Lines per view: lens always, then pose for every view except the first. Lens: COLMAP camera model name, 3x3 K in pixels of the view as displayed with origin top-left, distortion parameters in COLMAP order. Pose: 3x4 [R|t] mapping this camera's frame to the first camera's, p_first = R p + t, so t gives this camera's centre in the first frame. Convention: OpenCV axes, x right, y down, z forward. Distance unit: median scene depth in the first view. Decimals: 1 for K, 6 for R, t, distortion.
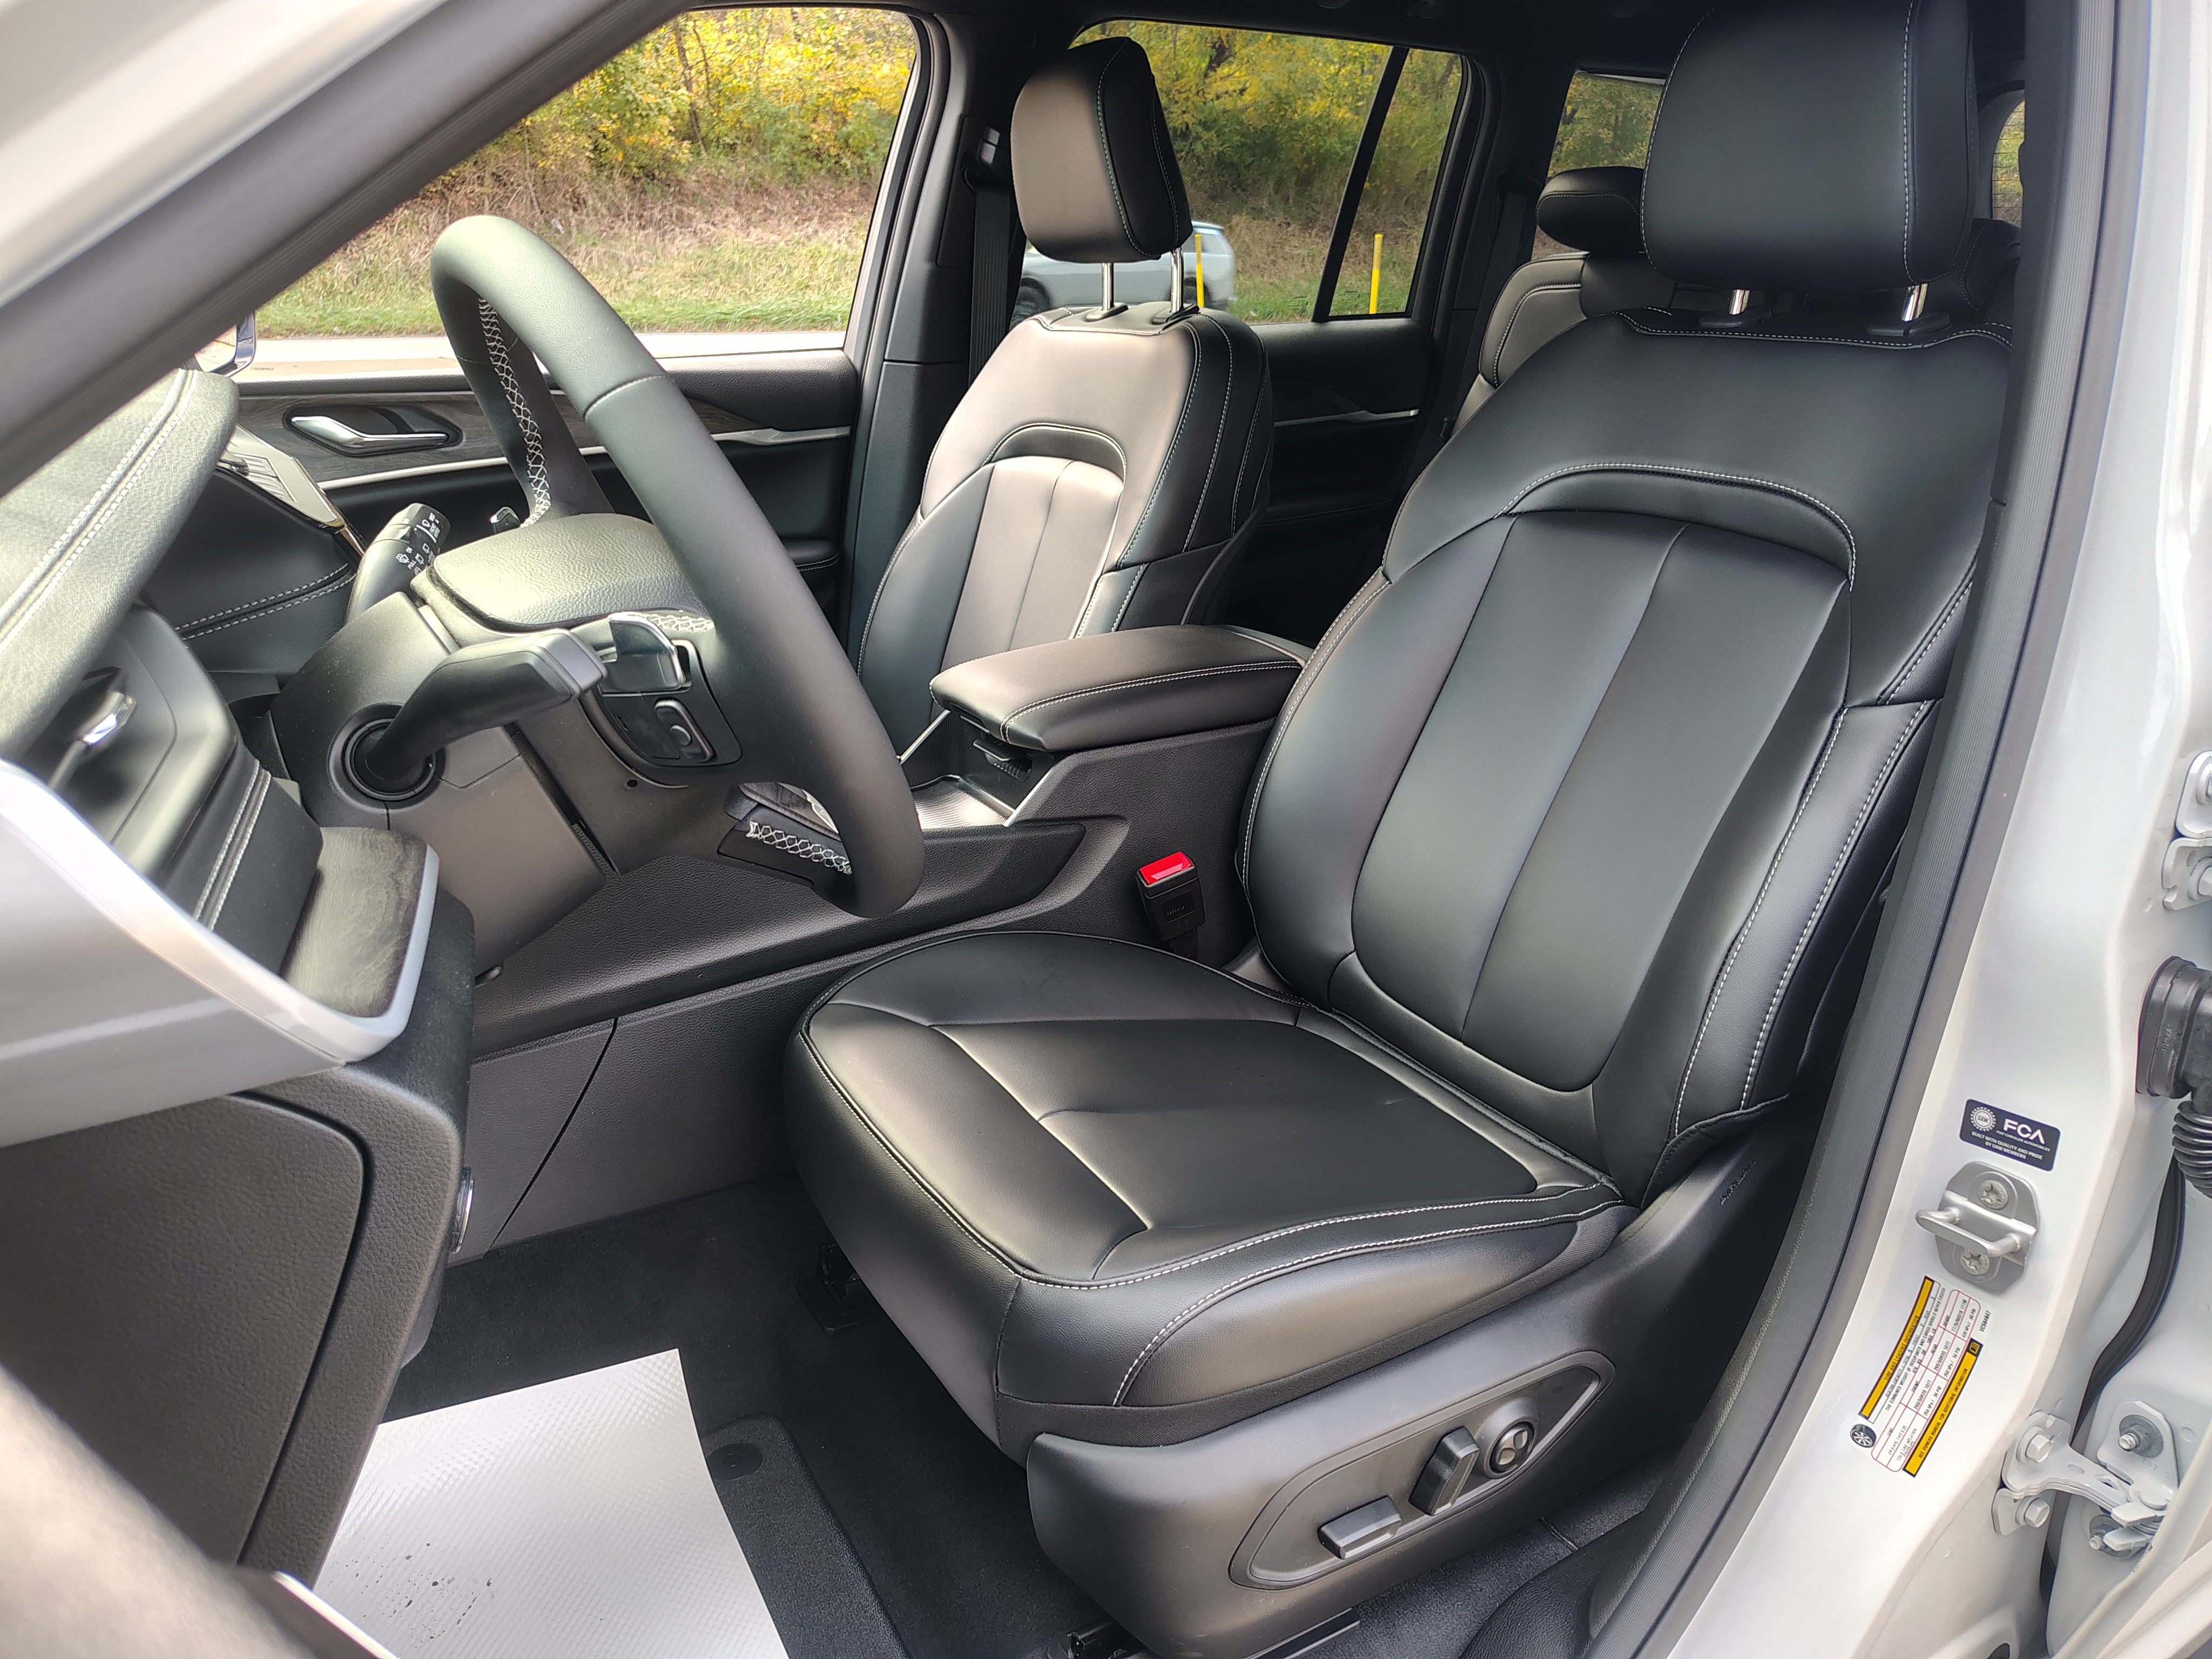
lens RADIAL K [[1558.7, 0, 1106.0], [0, 1558.7, 829.5], [0, 0, 1]] dist [0.008401, -0.006694]
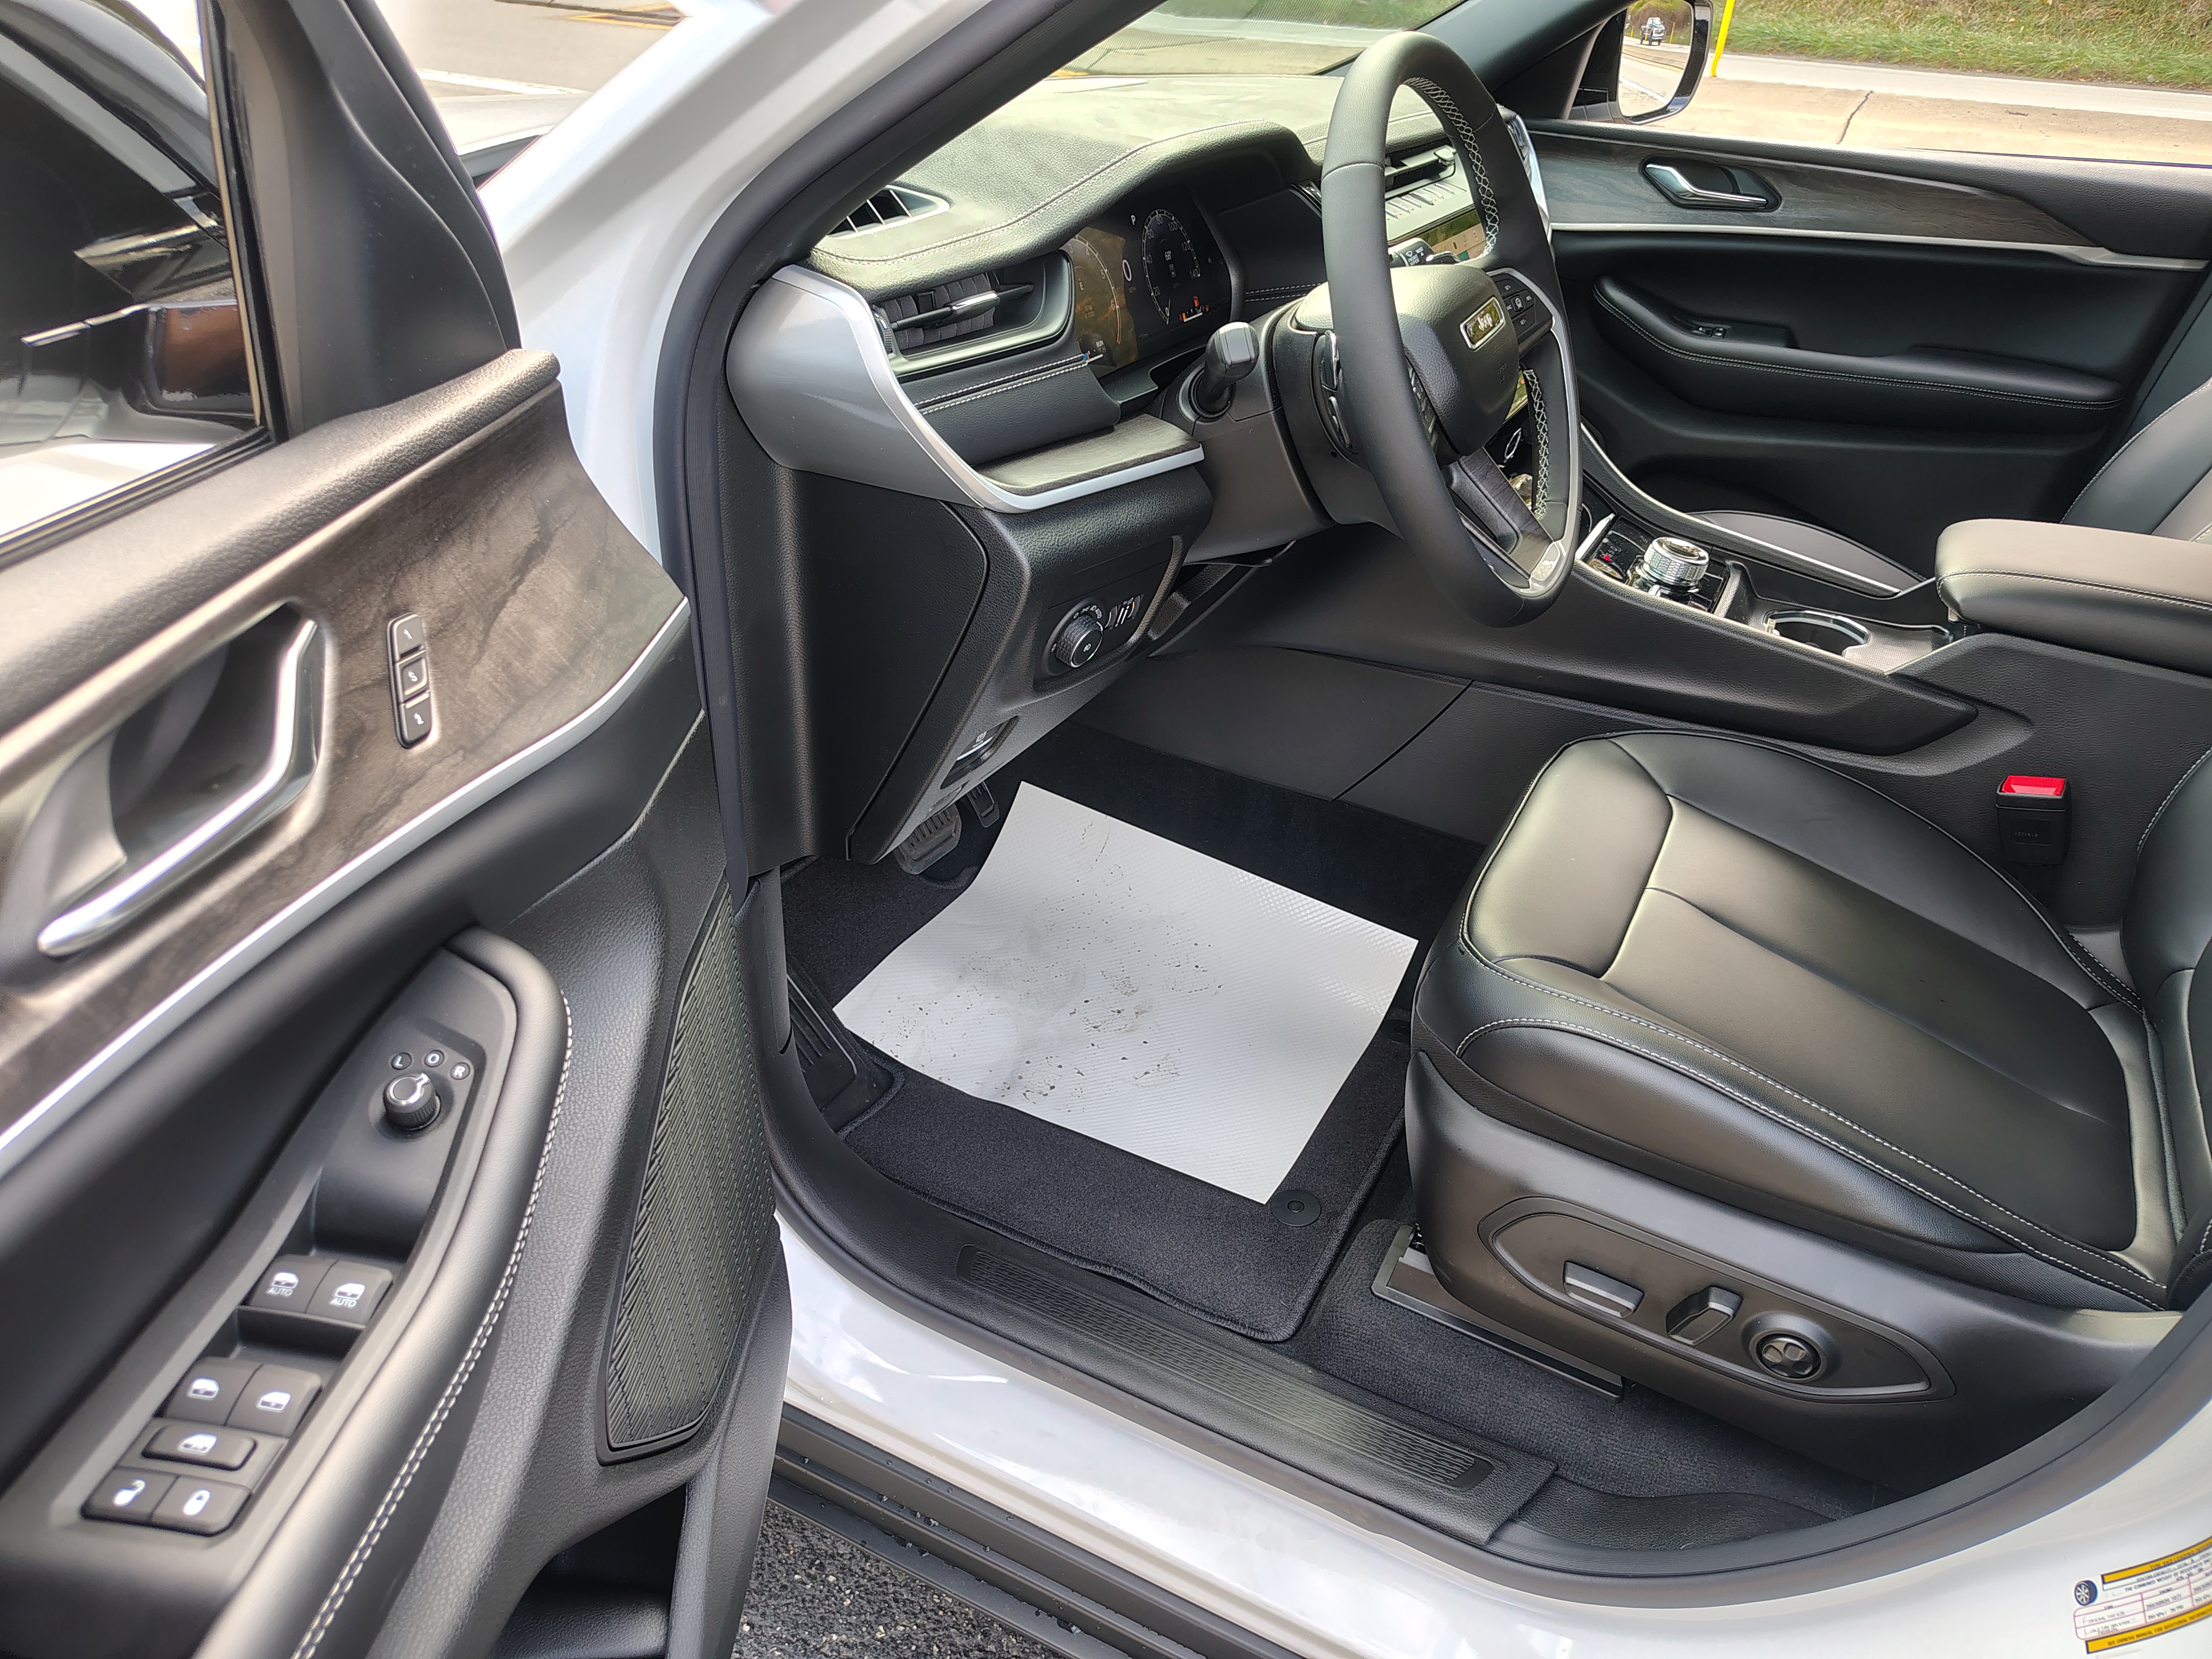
lens RADIAL K [[1558.7, 0, 1106.0], [0, 1558.7, 829.5], [0, 0, 1]] dist [0.008401, -0.006694]
pose [[0.519601, 0.444155, -0.729891, 0.606605], [-0.332520, 0.892036, 0.306107, -0.072495], [0.787048, 0.083650, 0.611194, -0.000343]]
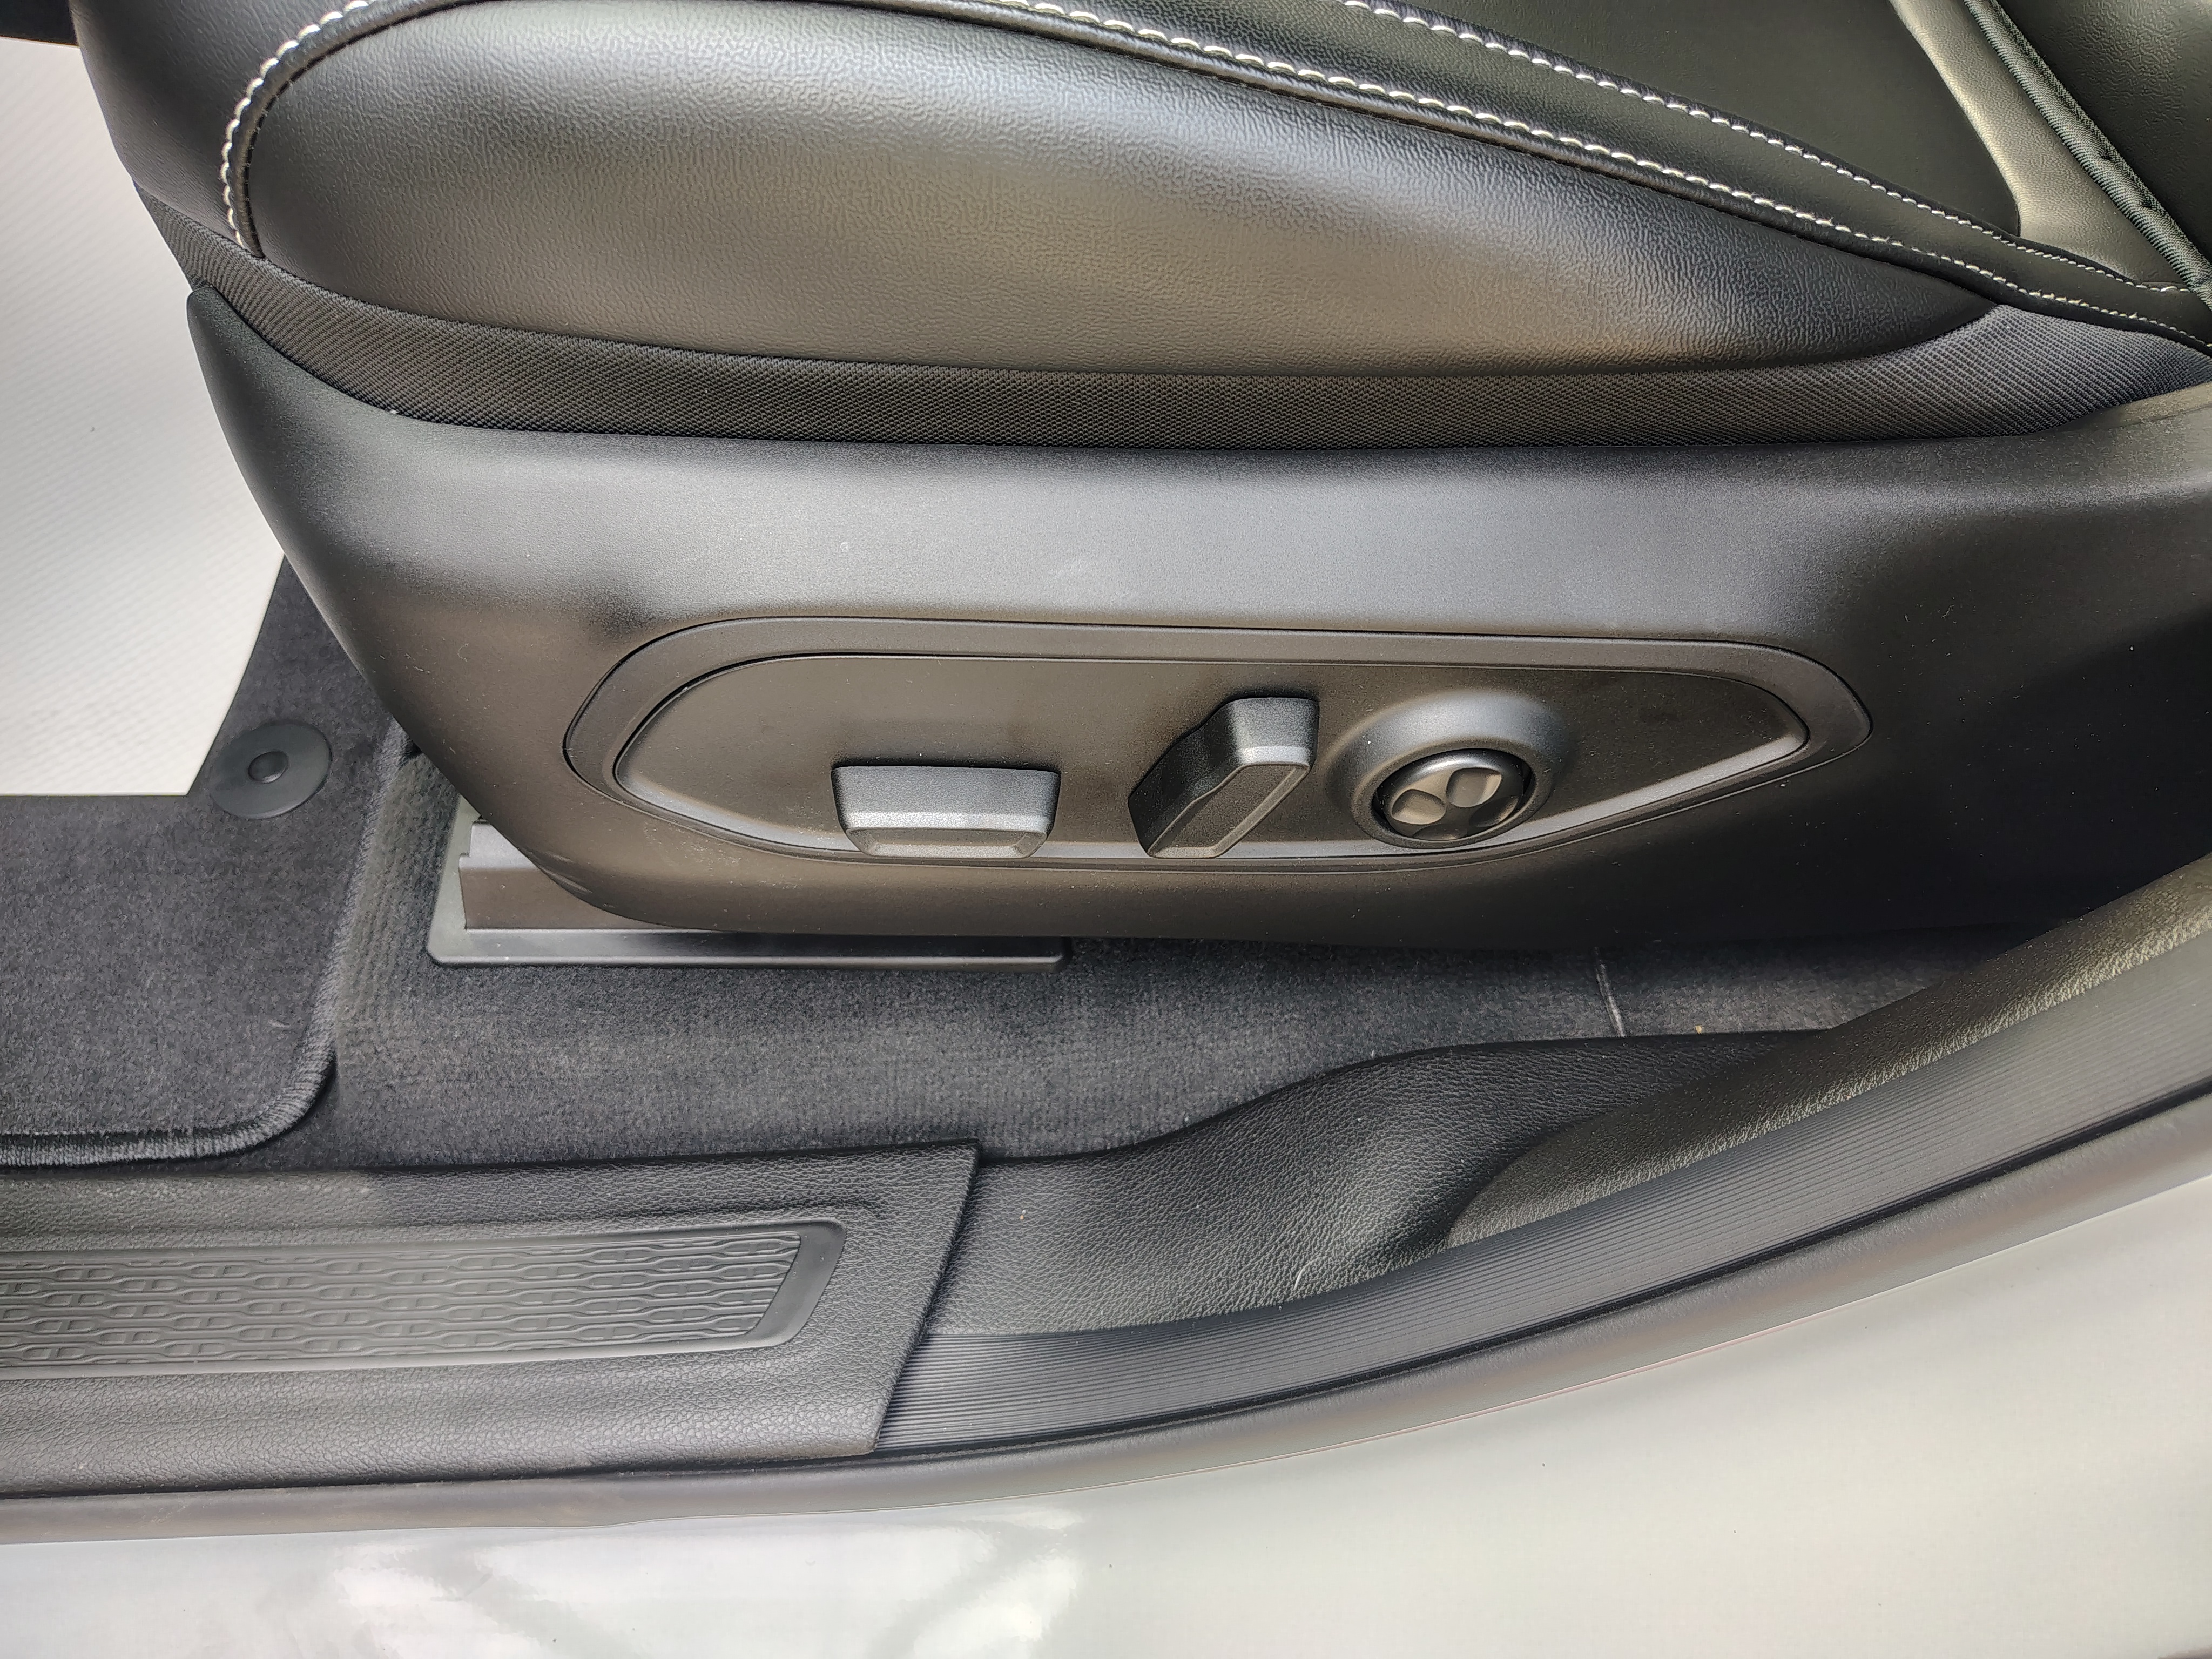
lens RADIAL K [[1567.4, 0, 1125.9], [0, 1567.4, 836.9], [0, 0, 1]] dist [0.002059, -0.094995]
pose [[0.874972, 0.413547, -0.251800, 0.283327], [-0.200690, 0.783053, 0.588686, 0.197908], [0.440622, -0.464550, 0.768144, 0.663728]]
